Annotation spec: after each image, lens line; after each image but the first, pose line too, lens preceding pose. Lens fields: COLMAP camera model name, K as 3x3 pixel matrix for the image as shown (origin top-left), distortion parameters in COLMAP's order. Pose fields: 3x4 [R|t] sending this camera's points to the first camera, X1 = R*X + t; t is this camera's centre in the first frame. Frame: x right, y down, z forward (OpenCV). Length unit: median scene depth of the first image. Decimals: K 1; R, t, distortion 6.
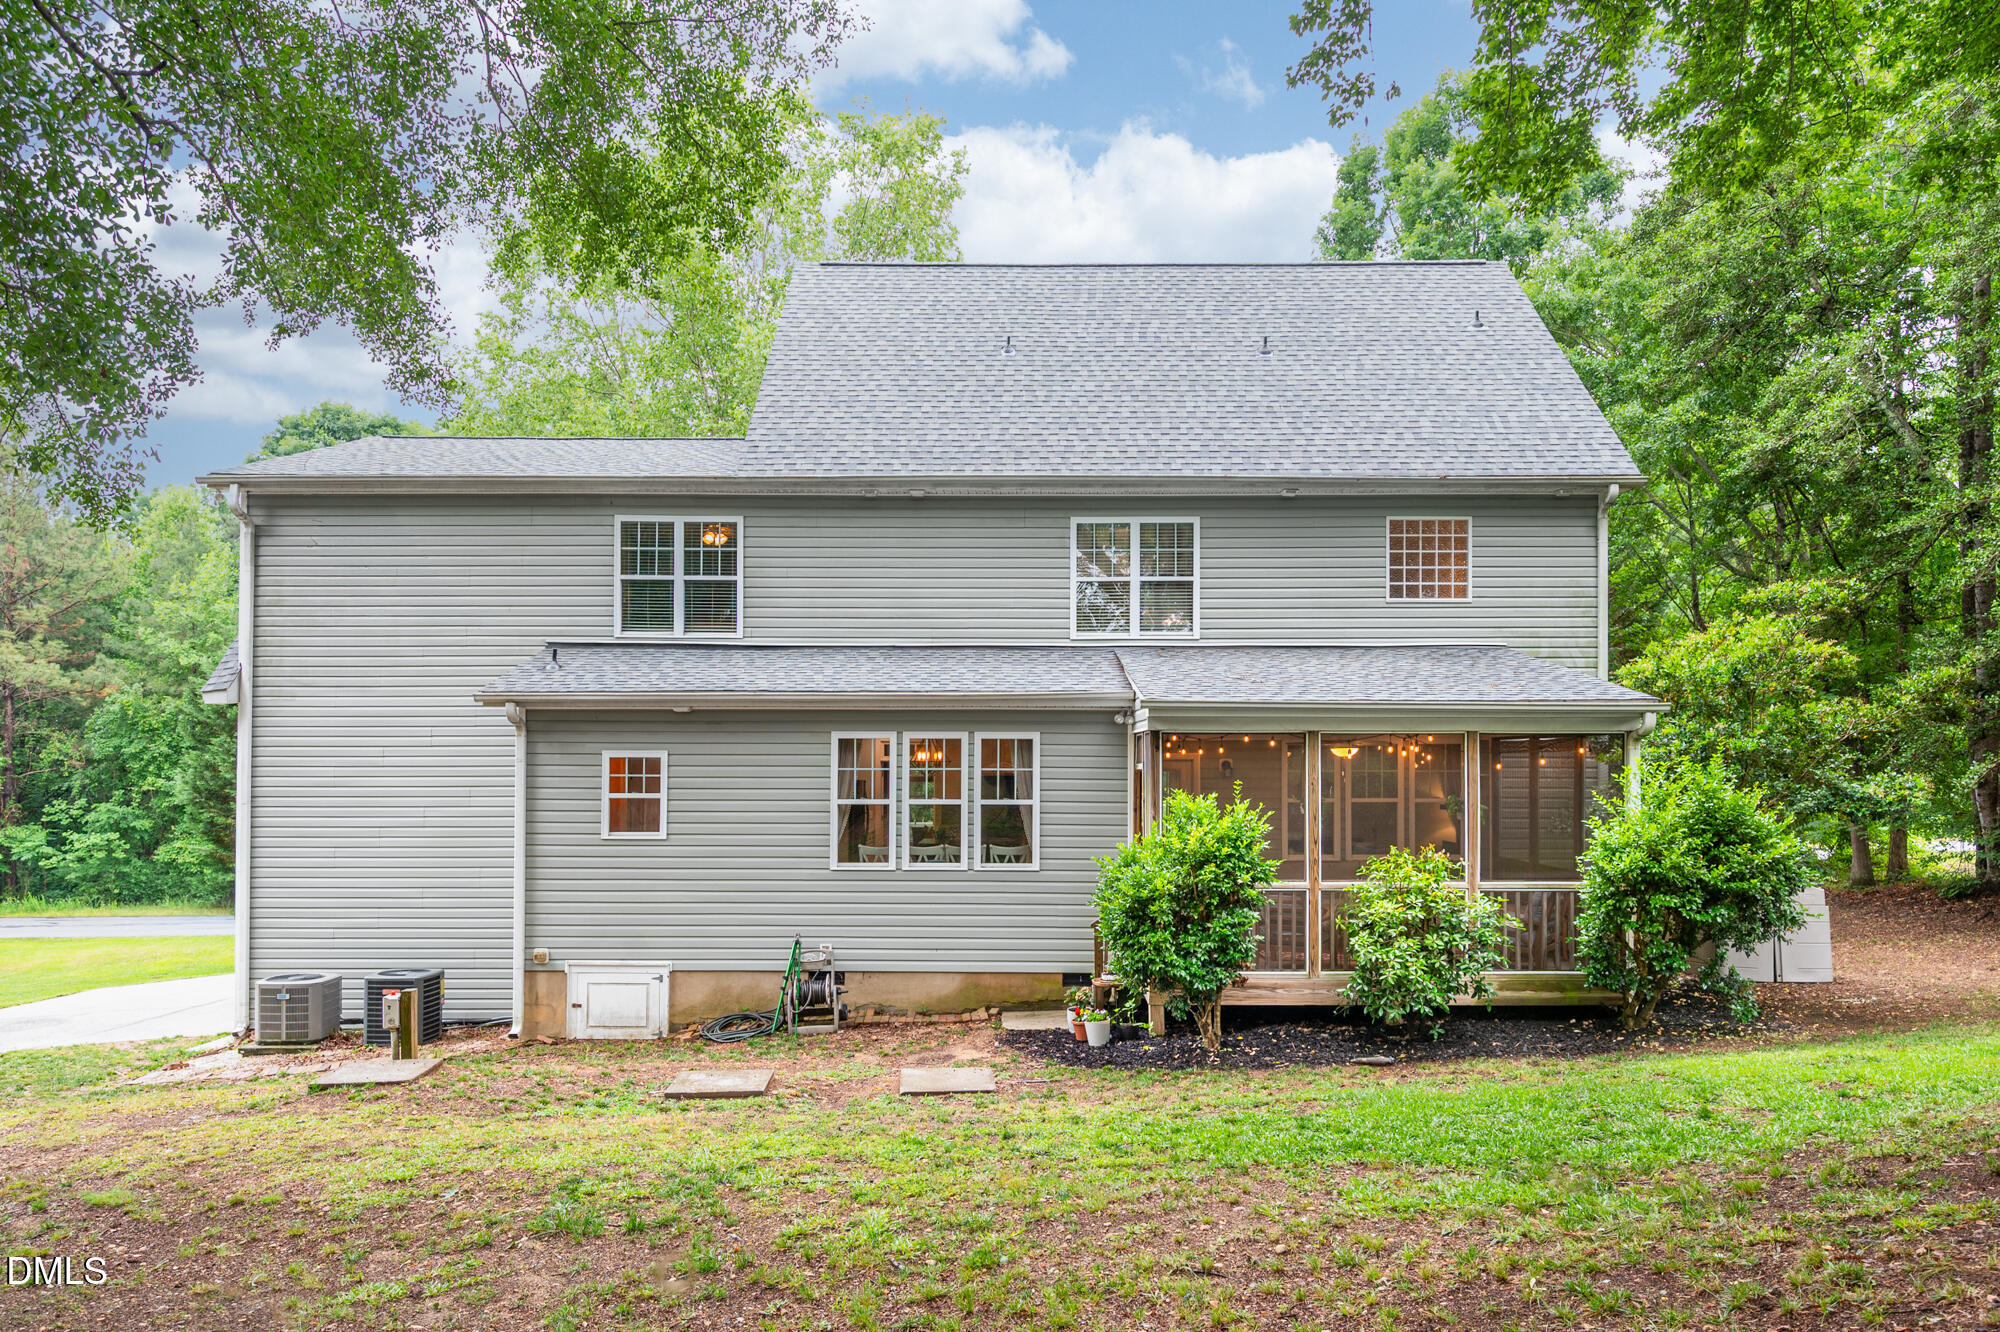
lens RADIAL K [[1146.6, 0, 993.1], [0, 1146.6, 780.4], [0, 0, 1]] dist [0.001797, -0.000069]
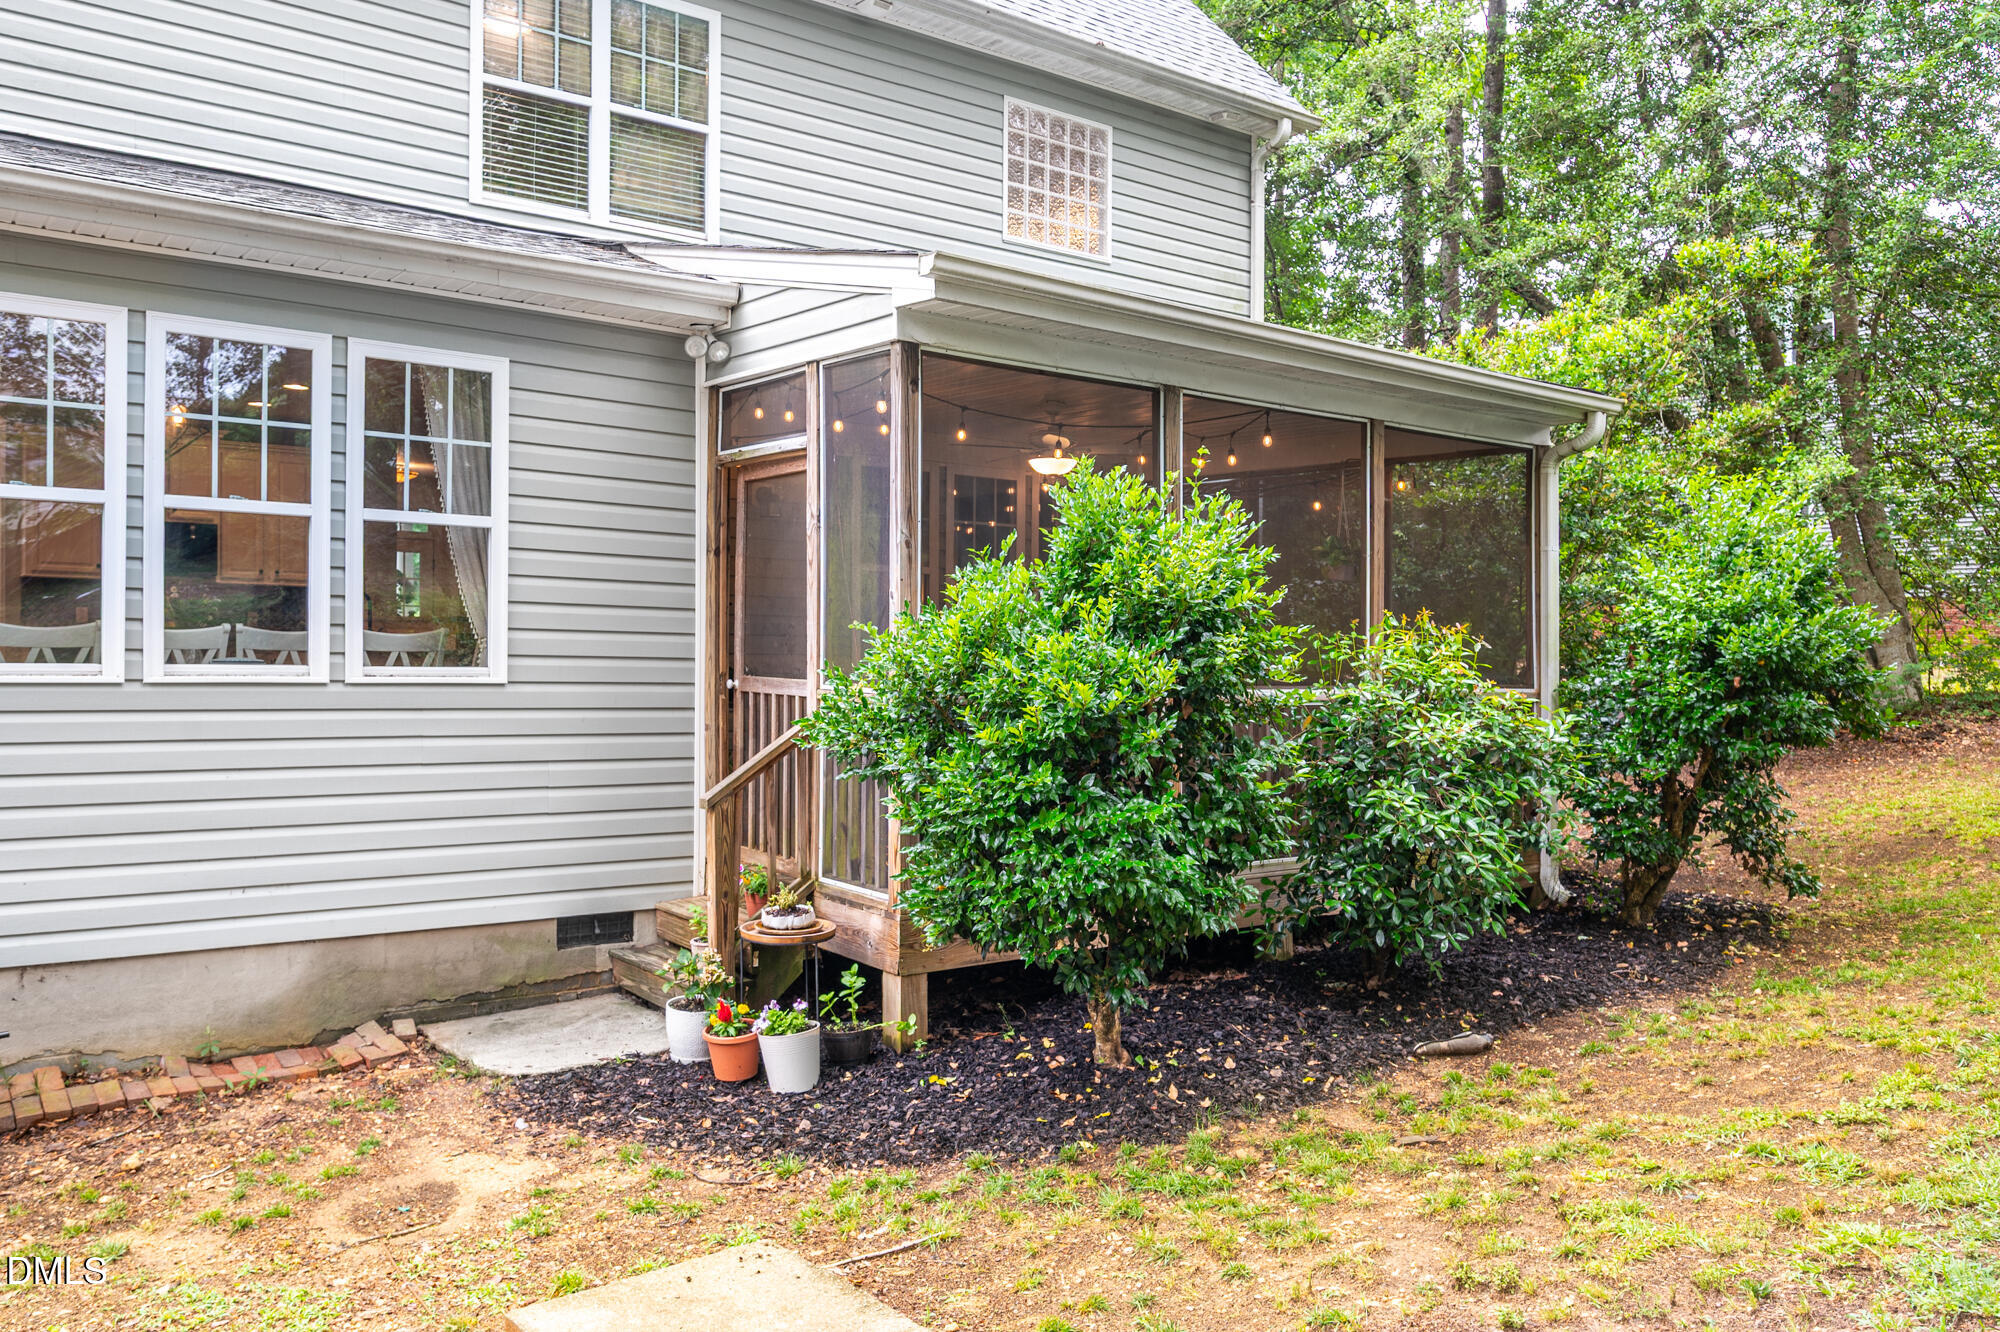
lens RADIAL K [[1507.8, 0, 1000.0], [0, 1507.8, 666.0], [0, 0, 1]] dist [-0.002007, 0.001099]
pose [[0.810518, 0.002104, 0.585709, -0.139042], [-0.022489, 0.999368, 0.027531, 0.052378], [-0.585281, -0.035486, 0.810053, 0.438640]]
